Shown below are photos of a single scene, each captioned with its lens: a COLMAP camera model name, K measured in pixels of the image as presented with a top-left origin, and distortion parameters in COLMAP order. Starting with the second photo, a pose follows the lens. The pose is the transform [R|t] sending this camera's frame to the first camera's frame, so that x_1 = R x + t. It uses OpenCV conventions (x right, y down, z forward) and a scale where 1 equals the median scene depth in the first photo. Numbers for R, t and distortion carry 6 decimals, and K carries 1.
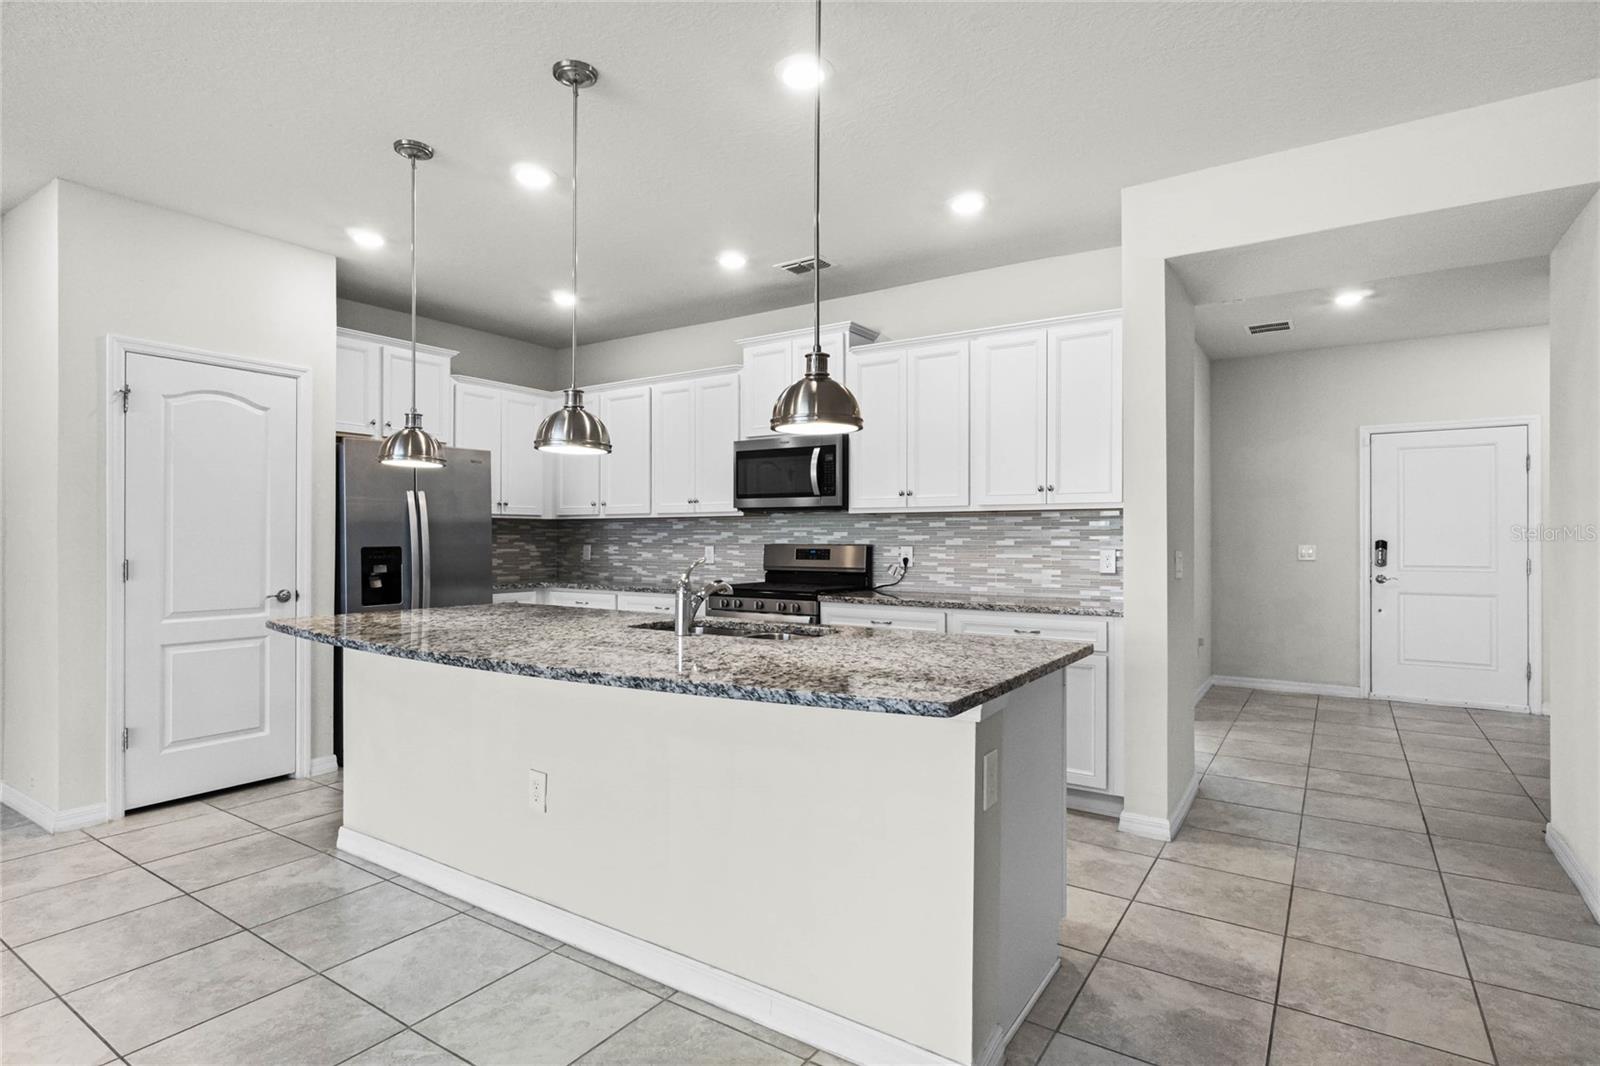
lens RADIAL K [[814.4, 0, 779.1], [0, 814.4, 541.0], [0, 0, 1]] dist [-0.009068, 0.003465]
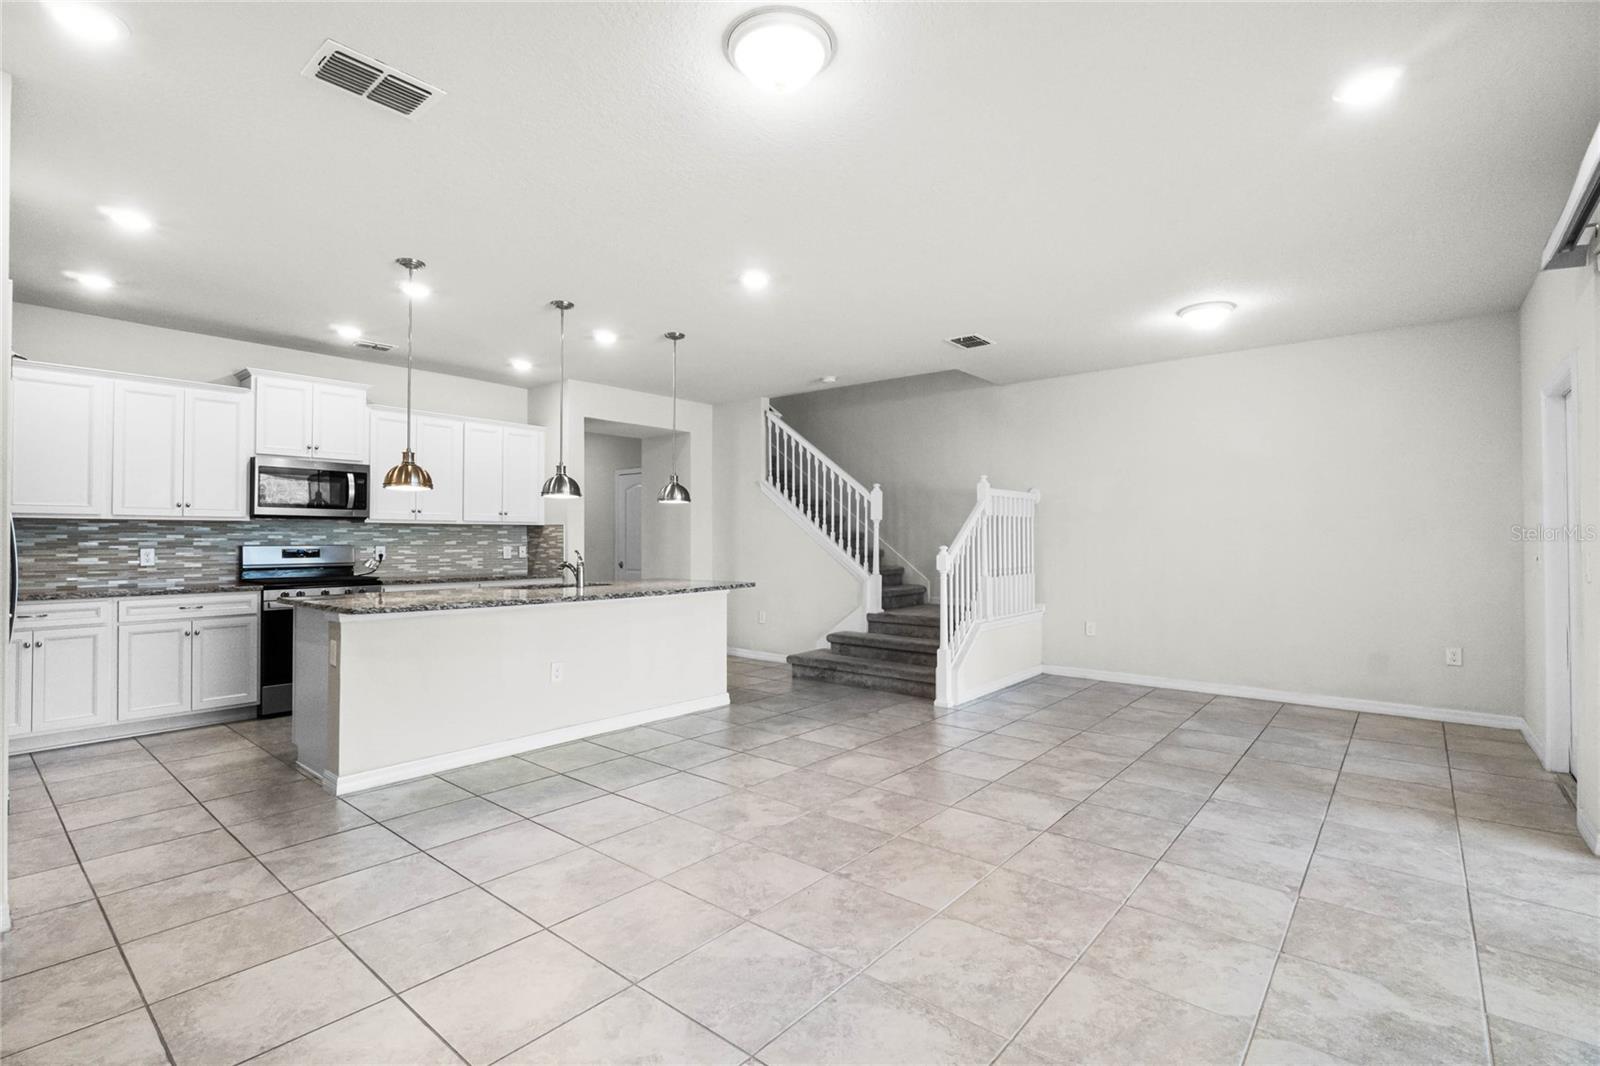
lens RADIAL K [[756.2, 0, 795.6], [0, 756.2, 539.1], [0, 0, 1]] dist [-0.000422, -0.000822]
pose [[0.109278, -0.001488, 0.994010, -1.174401], [0.002566, 0.999996, 0.001215, -0.005694], [-0.994008, 0.002418, 0.109281, 0.140642]]
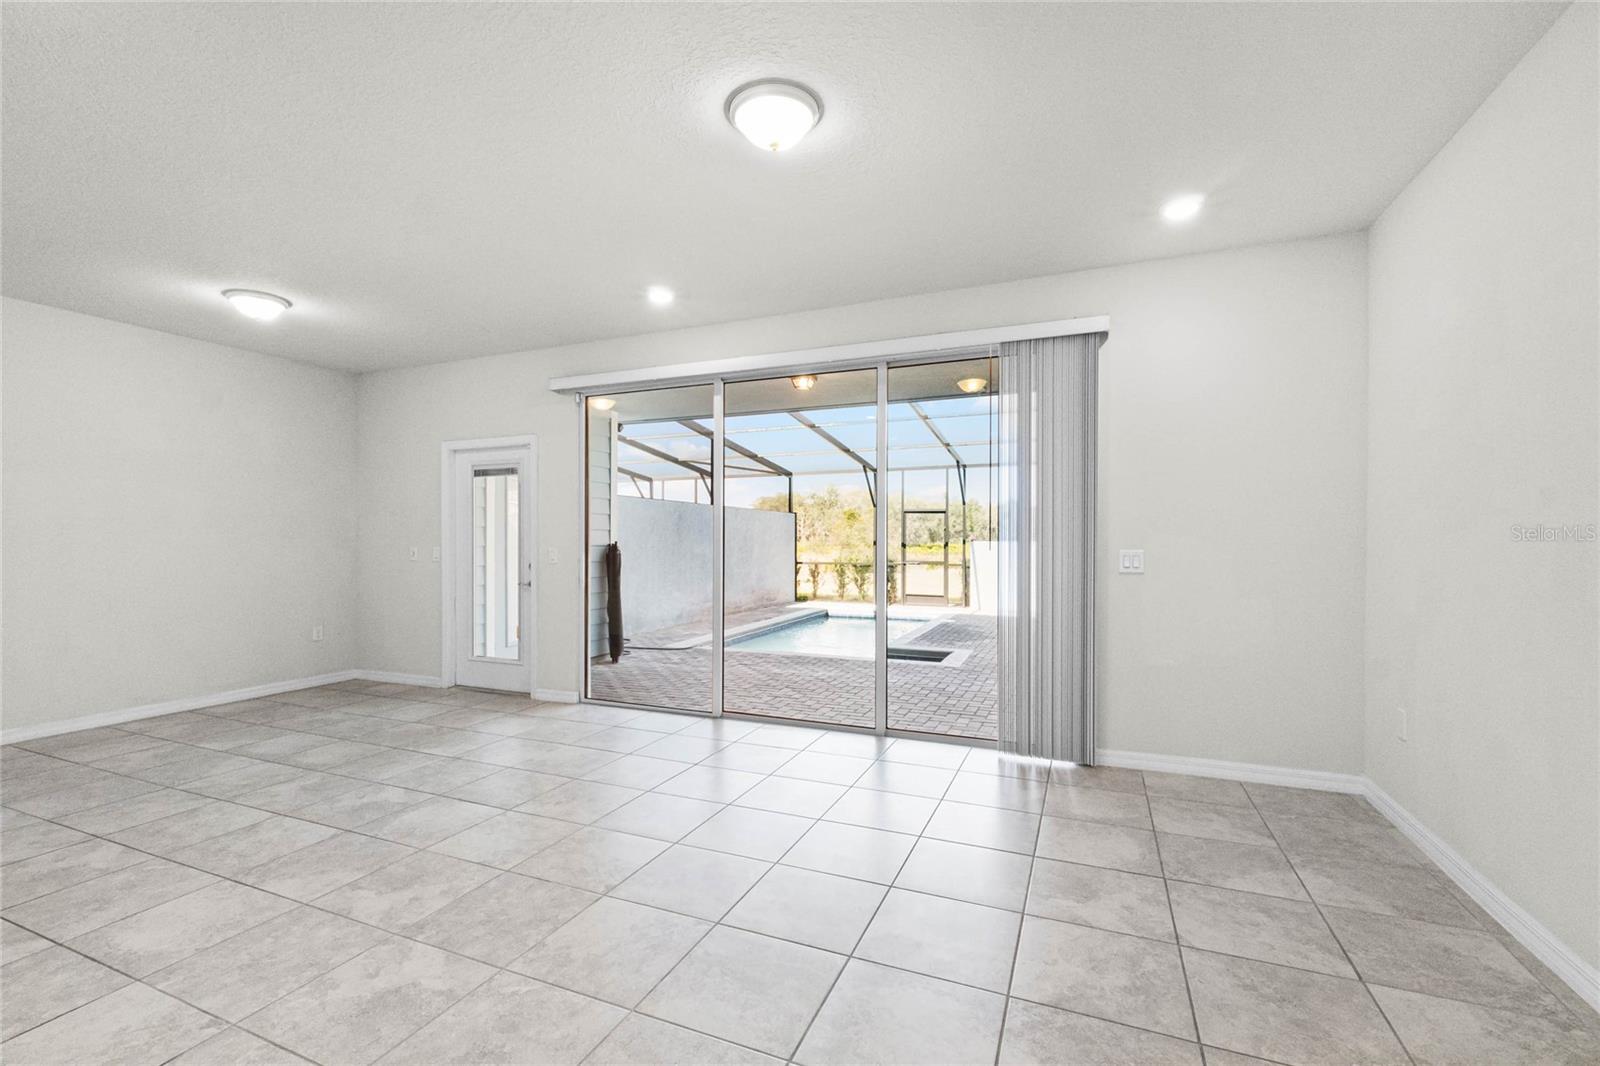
lens RADIAL K [[692.9, 0, 794.2], [0, 692.9, 541.7], [0, 0, 1]] dist [-0.010647, 0.003986]
pose [[-0.982173, 0.000007, -0.187979, -0.576494], [-0.000496, 0.999996, 0.002629, -0.005458], [0.187978, 0.002675, -0.982170, 0.752304]]
